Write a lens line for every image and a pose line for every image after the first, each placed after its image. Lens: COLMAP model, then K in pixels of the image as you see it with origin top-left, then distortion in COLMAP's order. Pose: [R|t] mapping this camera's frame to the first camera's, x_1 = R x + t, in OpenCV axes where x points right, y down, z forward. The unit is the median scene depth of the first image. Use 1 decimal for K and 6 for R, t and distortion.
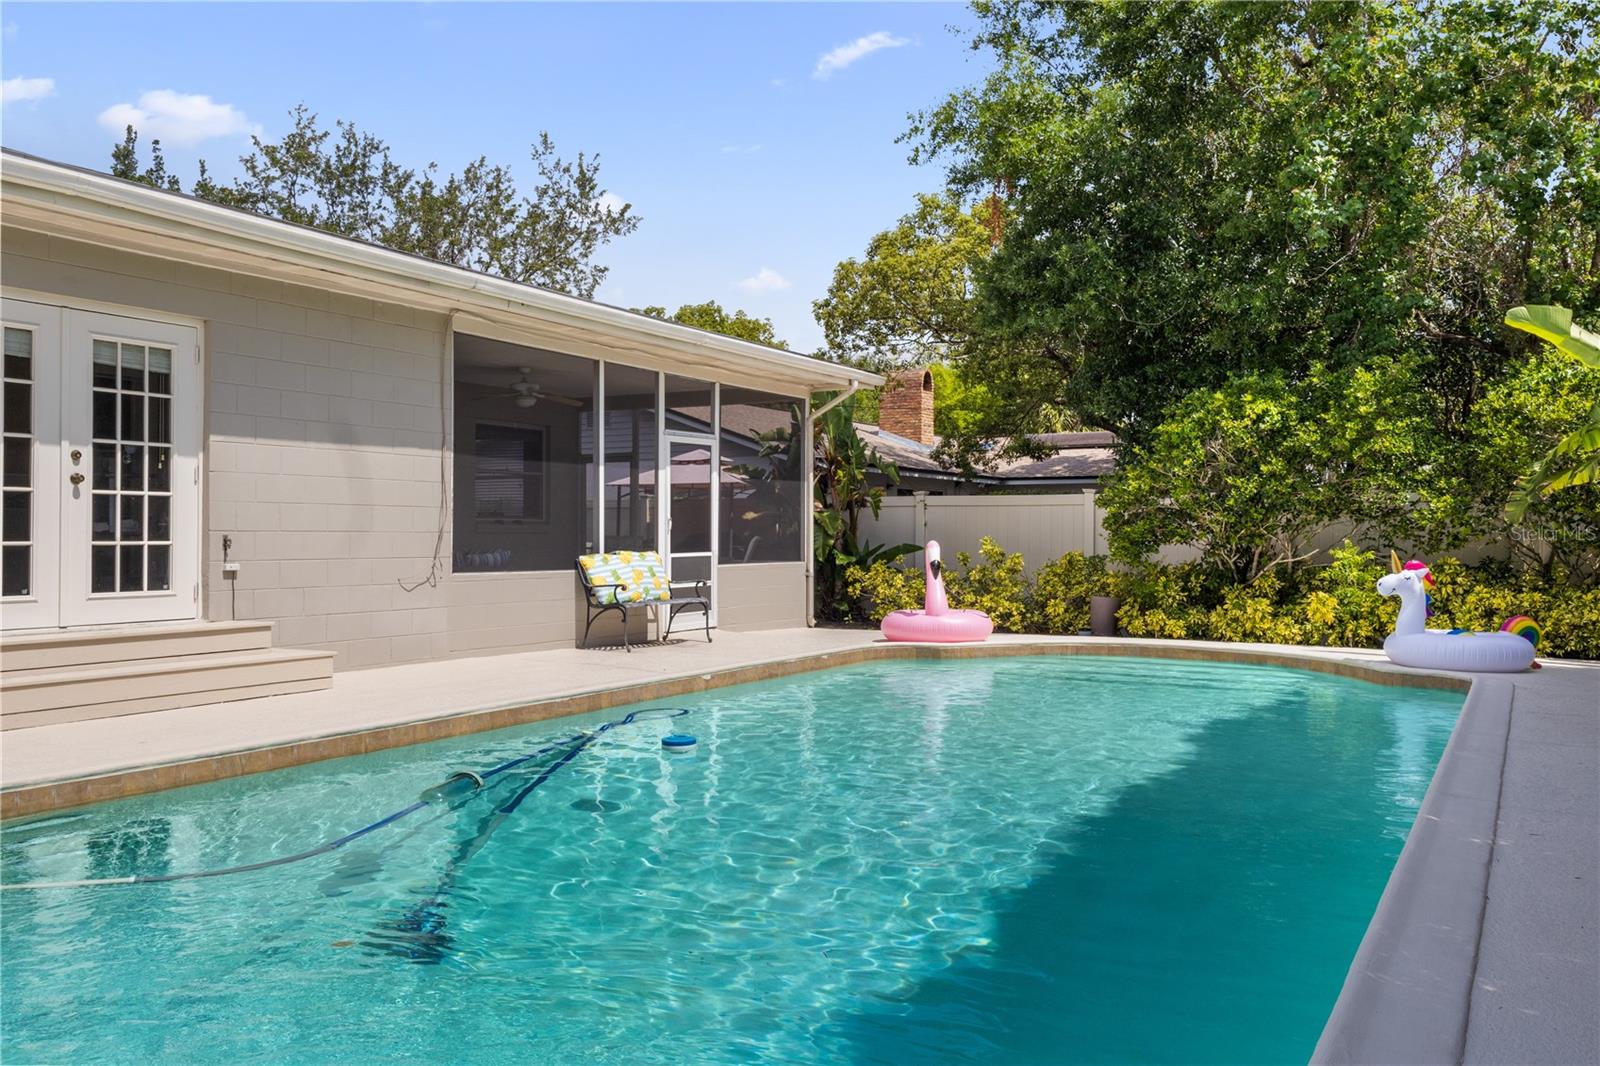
lens RADIAL K [[1279.5, 0, 799.5], [0, 1279.5, 531.5], [0, 0, 1]] dist [-0.002682, 0.006579]
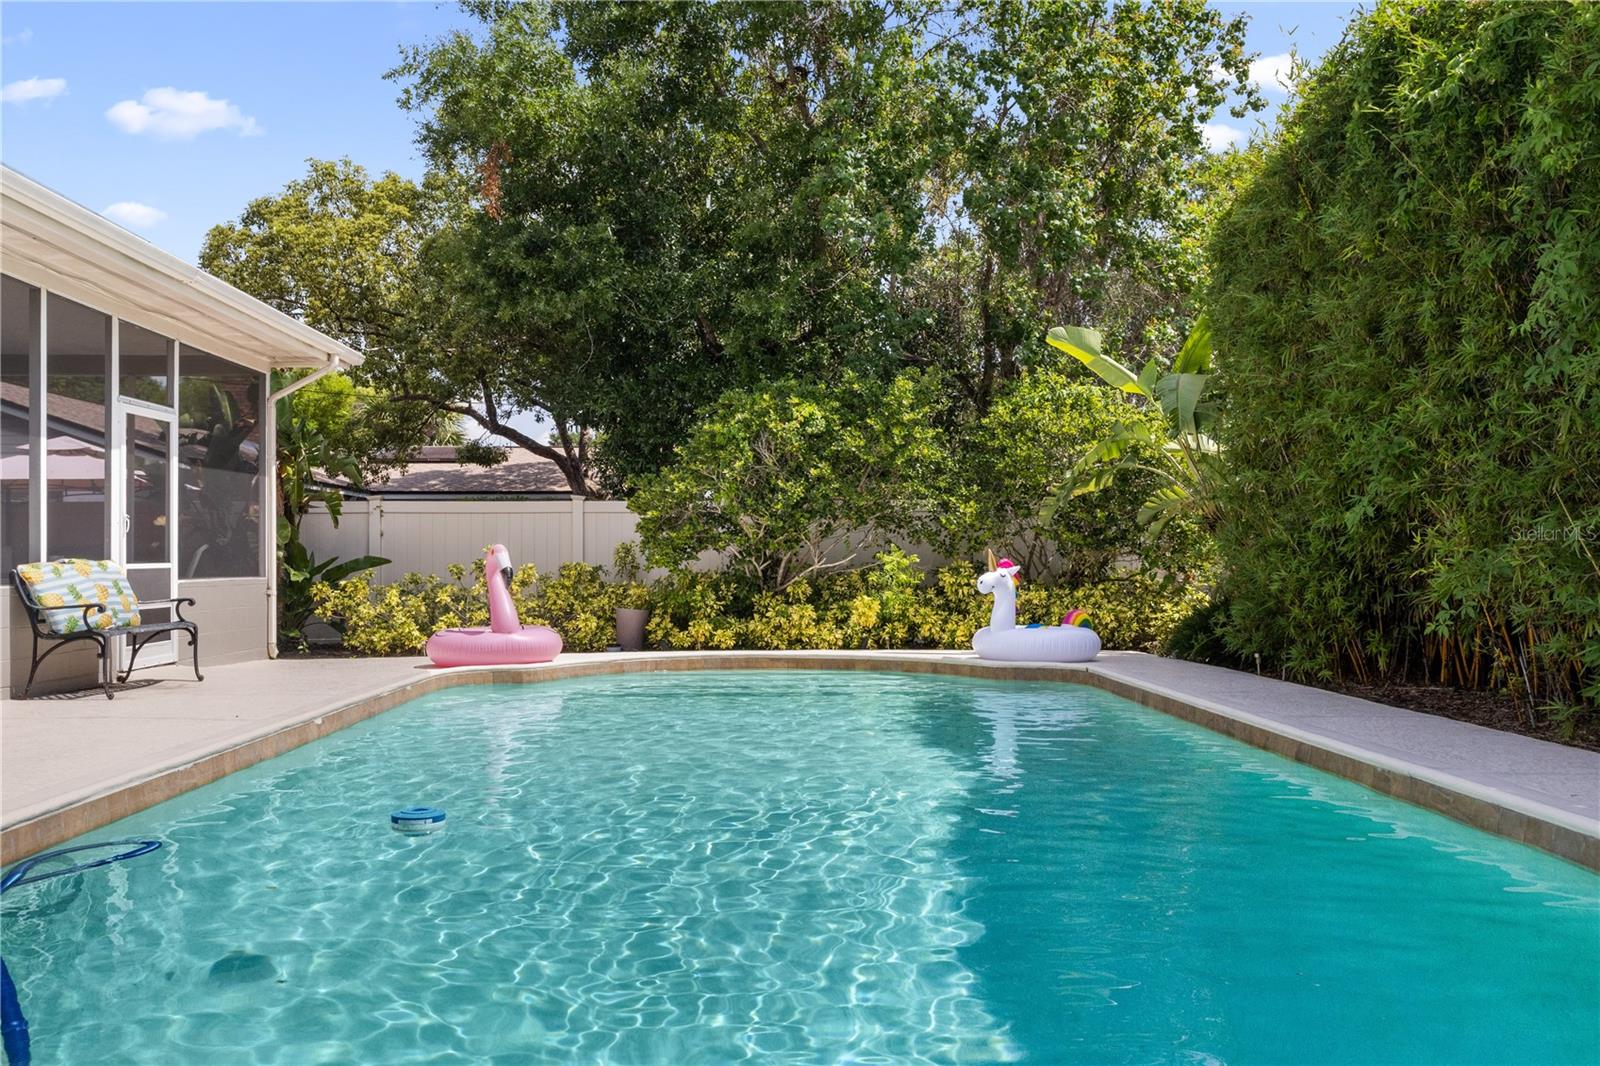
lens RADIAL K [[1279.5, 0, 802.0], [0, 1279.5, 538.9], [0, 0, 1]] dist [-0.002682, 0.006579]
pose [[0.841963, 0.002483, 0.539529, -0.171564], [0.006474, 0.999871, -0.014704, 0.016218], [-0.539496, 0.015873, 0.841838, 0.170238]]
